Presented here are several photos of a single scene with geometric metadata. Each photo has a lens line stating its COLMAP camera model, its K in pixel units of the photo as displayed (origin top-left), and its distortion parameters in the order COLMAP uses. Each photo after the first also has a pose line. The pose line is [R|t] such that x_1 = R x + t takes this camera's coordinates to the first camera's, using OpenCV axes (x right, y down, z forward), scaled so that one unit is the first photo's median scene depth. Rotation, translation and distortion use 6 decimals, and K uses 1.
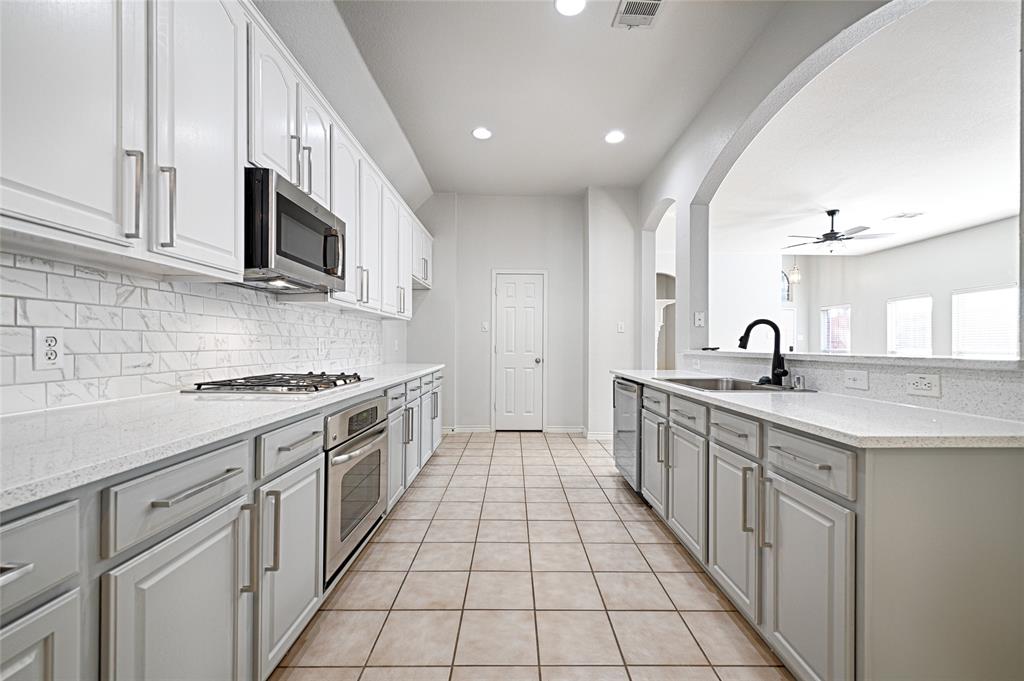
lens RADIAL K [[415.5, 0, 514.0], [0, 415.5, 347.1], [0, 0, 1]] dist [0.000722, 0.000047]
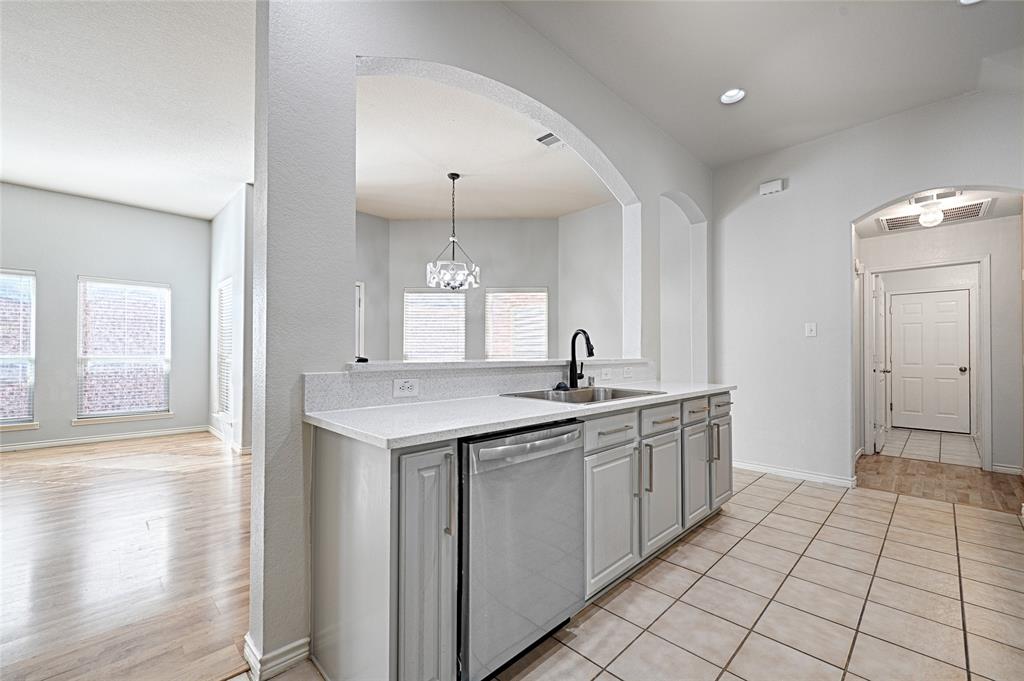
lens RADIAL K [[415.5, 0, 514.0], [0, 415.5, 347.1], [0, 0, 1]] dist [0.000722, 0.000047]
pose [[-0.699122, 0.000347, 0.715002, -0.063895], [-0.006424, 0.999956, -0.006767, -0.011802], [-0.714974, -0.009324, -0.699089, 1.813156]]
